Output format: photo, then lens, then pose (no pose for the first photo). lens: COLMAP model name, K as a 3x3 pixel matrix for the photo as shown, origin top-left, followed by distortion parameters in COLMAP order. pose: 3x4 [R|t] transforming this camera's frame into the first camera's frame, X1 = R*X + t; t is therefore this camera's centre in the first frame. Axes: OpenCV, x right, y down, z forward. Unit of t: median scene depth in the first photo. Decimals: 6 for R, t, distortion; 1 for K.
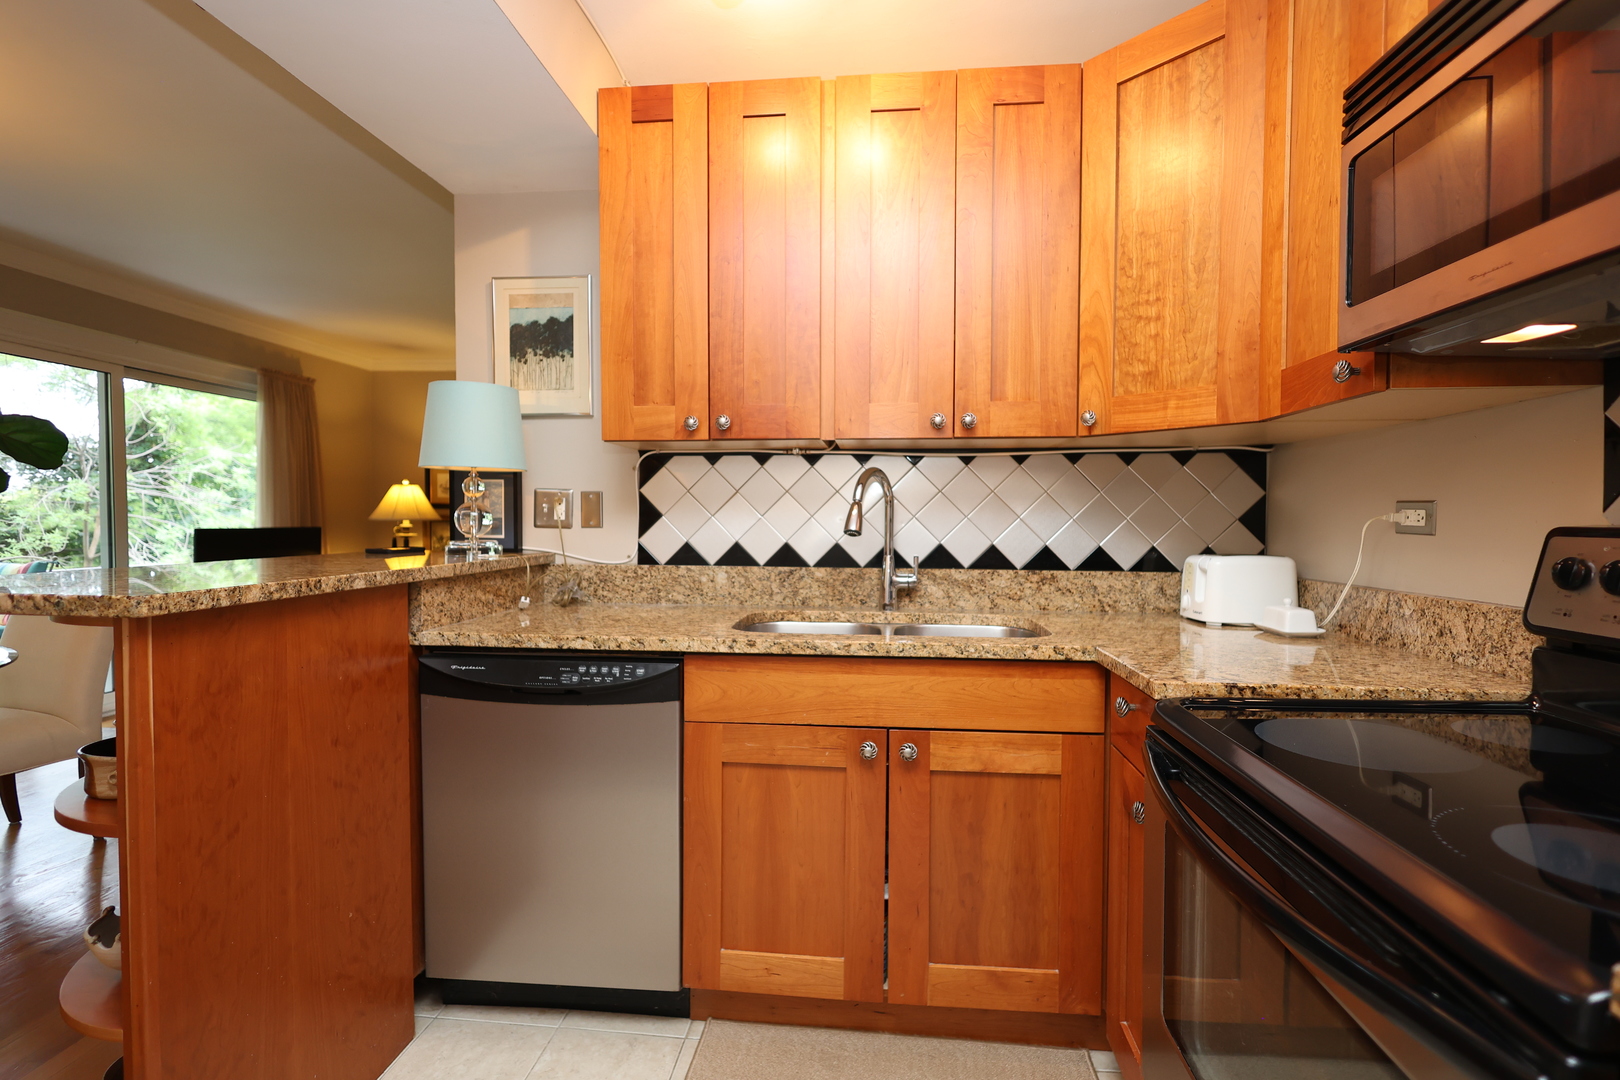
lens RADIAL K [[746.6, 0, 814.1], [0, 746.6, 537.6], [0, 0, 1]] dist [-0.003856, 0.002489]
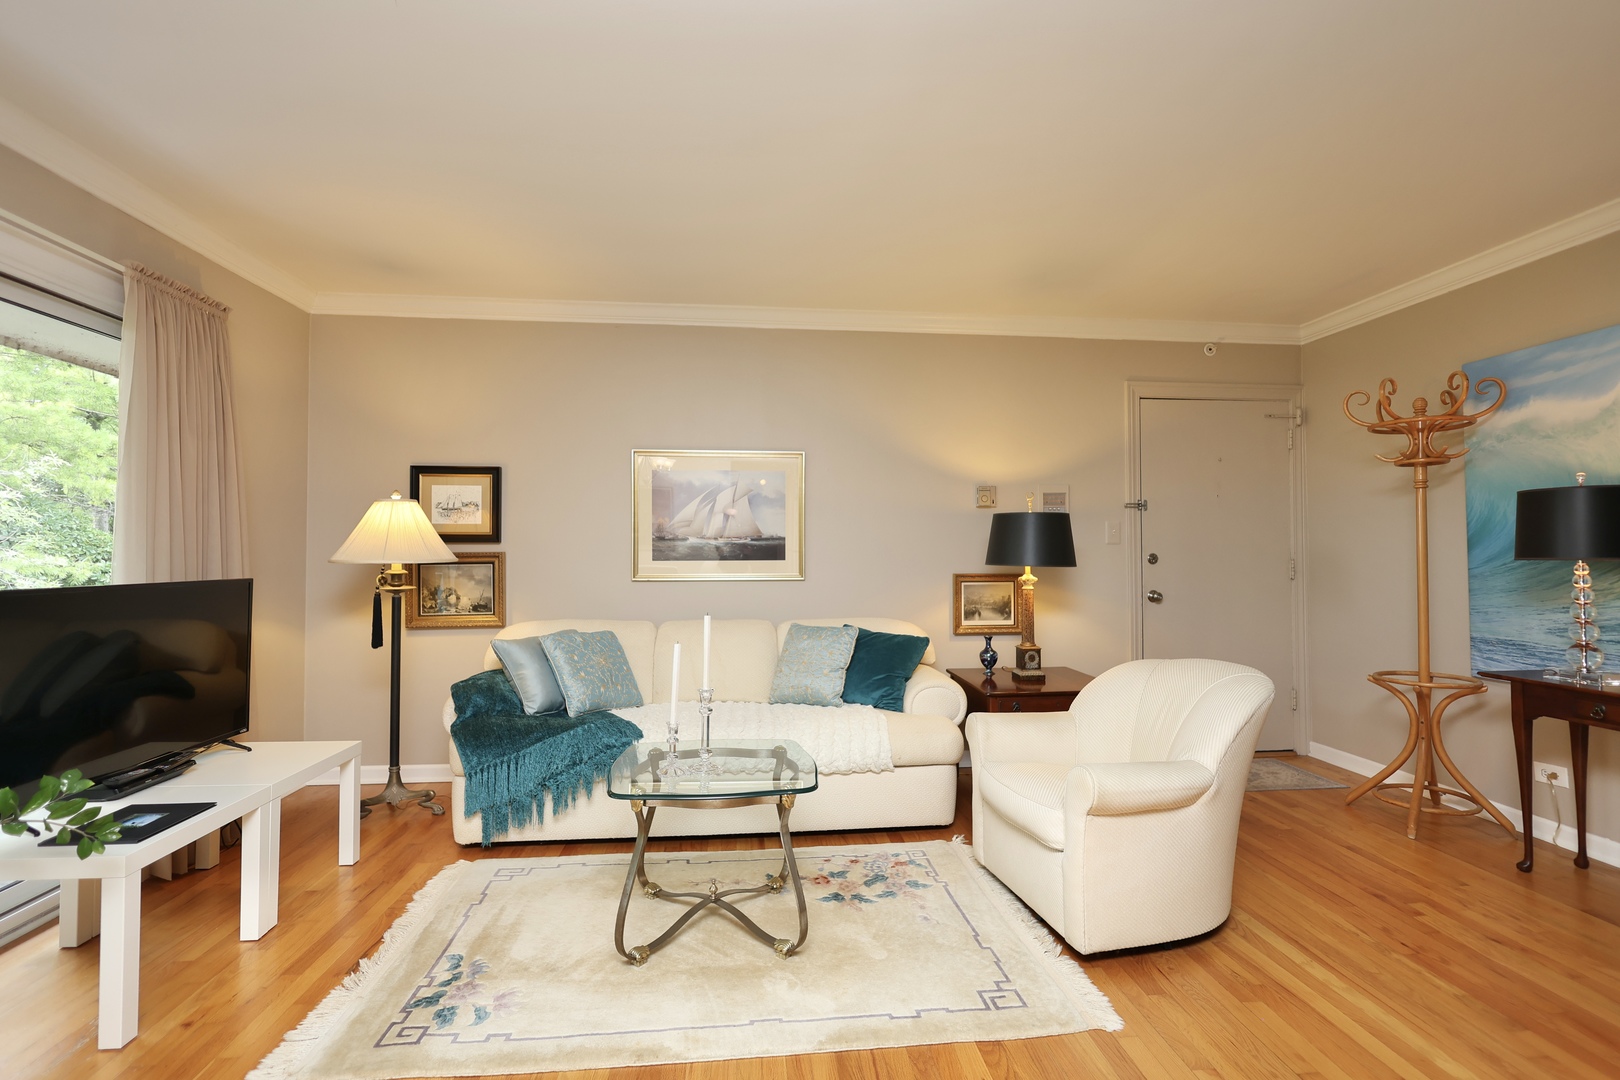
lens RADIAL K [[746.6, 0, 812.8], [0, 746.6, 542.6], [0, 0, 1]] dist [-0.003856, 0.002489]
pose [[0.983115, -0.012033, 0.182592, -1.208642], [0.019319, 0.999084, -0.038178, -0.037823], [-0.181965, 0.041060, 0.982447, 1.350049]]
